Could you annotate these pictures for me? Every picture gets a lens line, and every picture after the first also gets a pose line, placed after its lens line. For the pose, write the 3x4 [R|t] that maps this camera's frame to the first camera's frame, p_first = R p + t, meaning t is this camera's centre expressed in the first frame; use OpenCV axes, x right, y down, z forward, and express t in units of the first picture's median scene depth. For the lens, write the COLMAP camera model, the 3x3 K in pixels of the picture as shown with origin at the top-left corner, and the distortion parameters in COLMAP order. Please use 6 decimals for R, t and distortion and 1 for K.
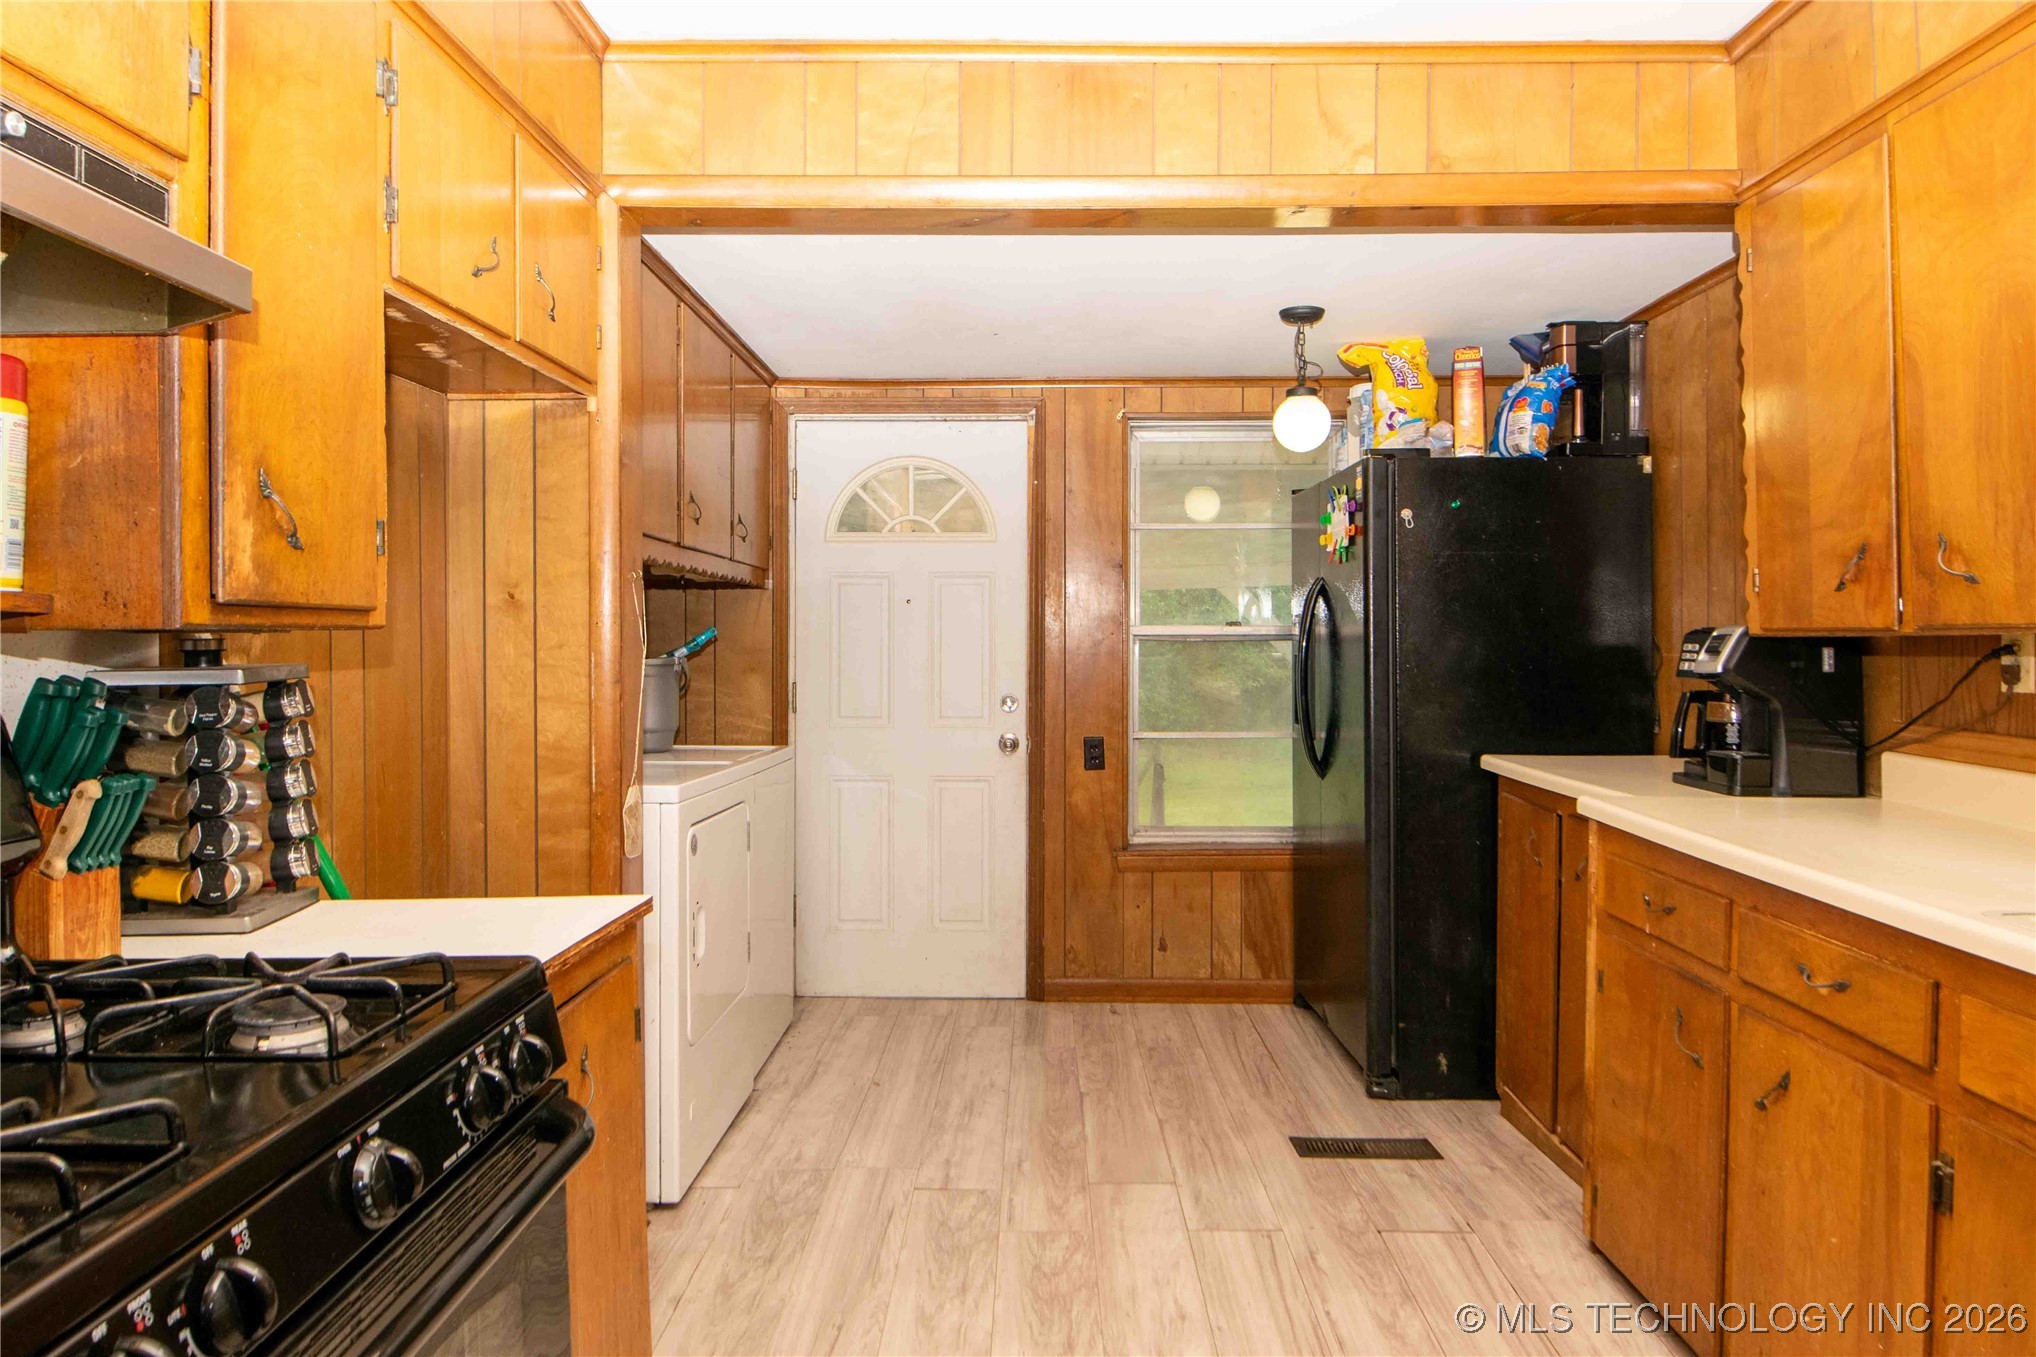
lens RADIAL K [[1241.0, 0, 1031.3], [0, 1241.0, 671.2], [0, 0, 1]] dist [-0.018024, -0.002673]
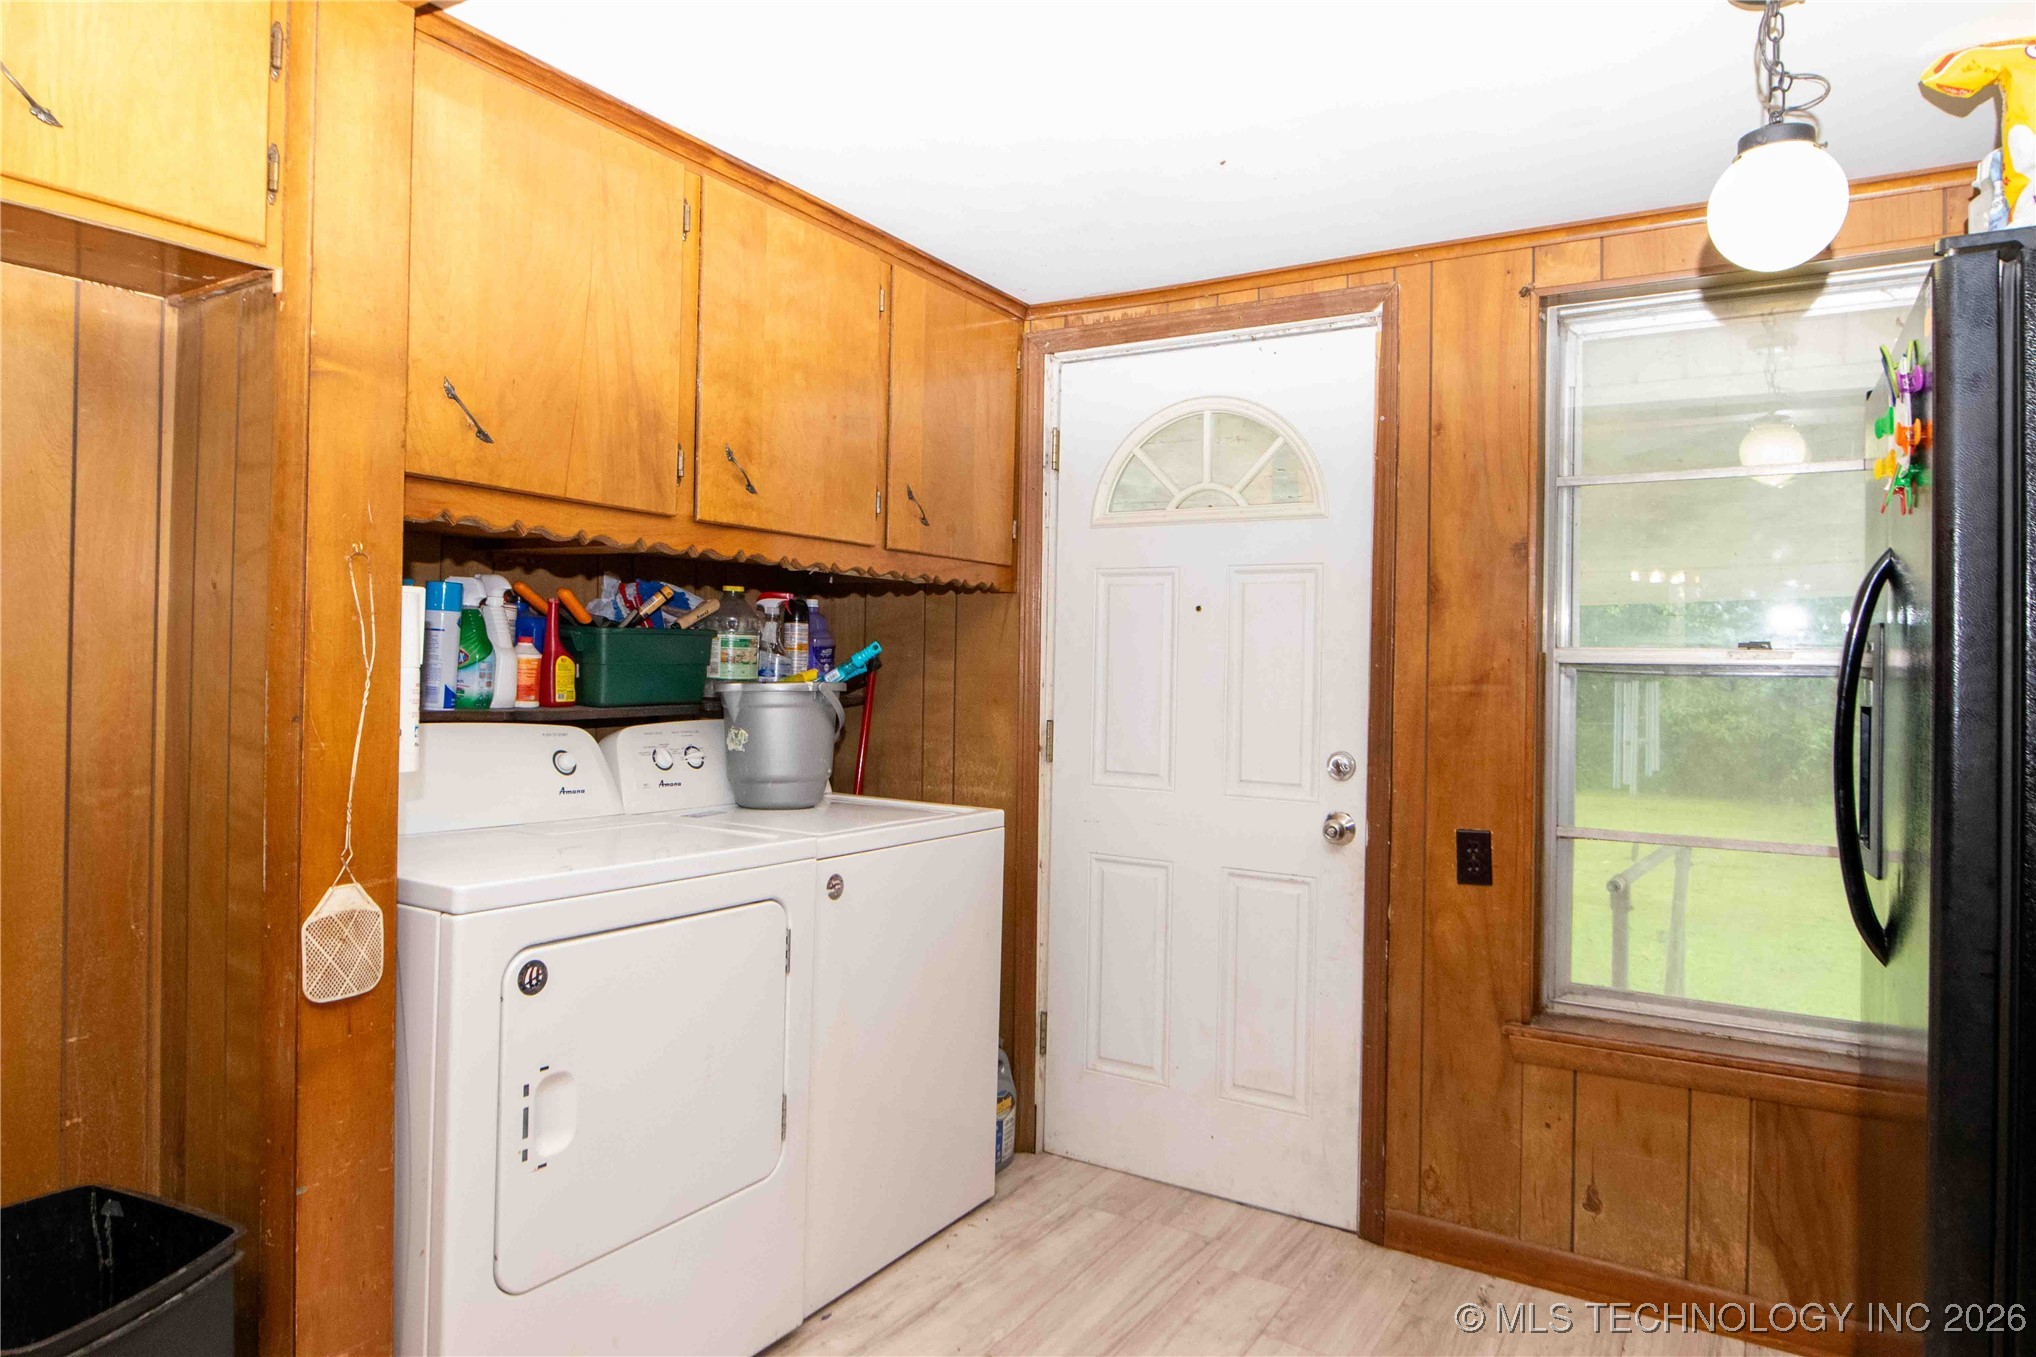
lens RADIAL K [[1241.0, 0, 1005.1], [0, 1241.0, 663.7], [0, 0, 1]] dist [-0.018024, -0.002673]
pose [[0.856778, 0.015337, -0.515458, 0.163455], [-0.027567, 0.999491, -0.016081, -0.012134], [0.514949, 0.027988, 0.856764, 0.361032]]
